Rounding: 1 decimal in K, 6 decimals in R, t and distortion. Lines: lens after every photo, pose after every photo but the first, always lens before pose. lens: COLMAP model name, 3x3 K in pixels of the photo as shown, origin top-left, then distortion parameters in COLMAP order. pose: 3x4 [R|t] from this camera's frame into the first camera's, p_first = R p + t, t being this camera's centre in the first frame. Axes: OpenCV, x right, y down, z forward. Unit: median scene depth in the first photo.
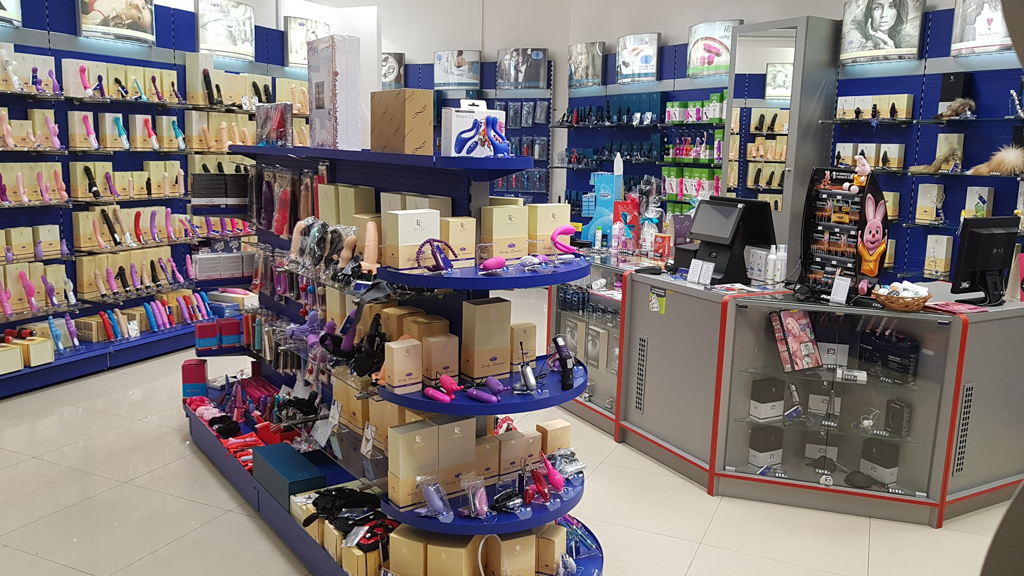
lens RADIAL K [[806.2, 0, 512.0], [0, 806.2, 288.0], [0, 0, 1]] dist [-0.002775, -0.012522]
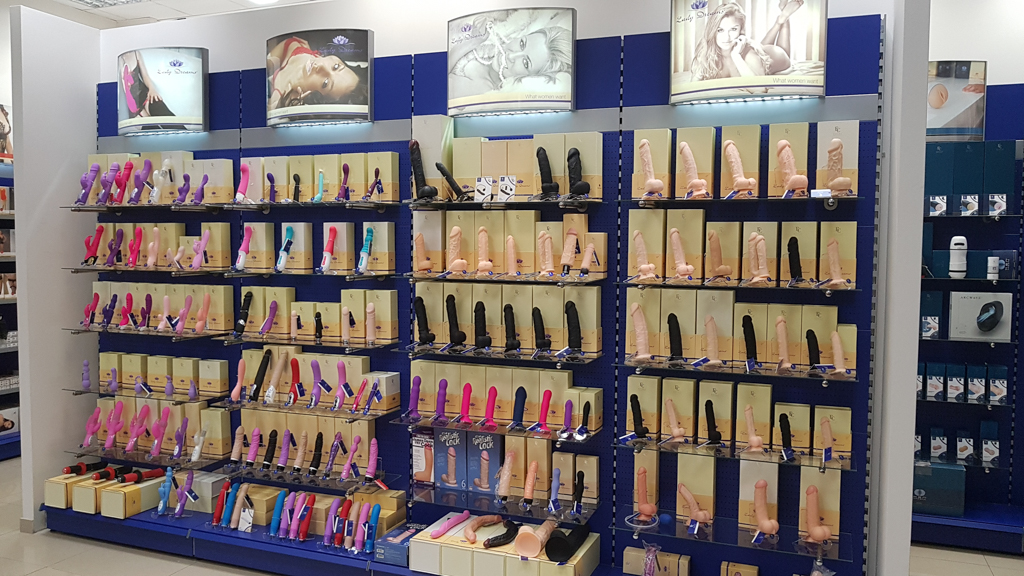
lens RADIAL K [[806.2, 0, 512.0], [0, 806.2, 288.0], [0, 0, 1]] dist [-0.002775, -0.012522]
pose [[0.035693, 0.035531, -0.998731, 0.184090], [-0.179546, 0.983335, 0.028567, -0.161484], [0.983102, 0.178299, 0.041477, 0.882373]]
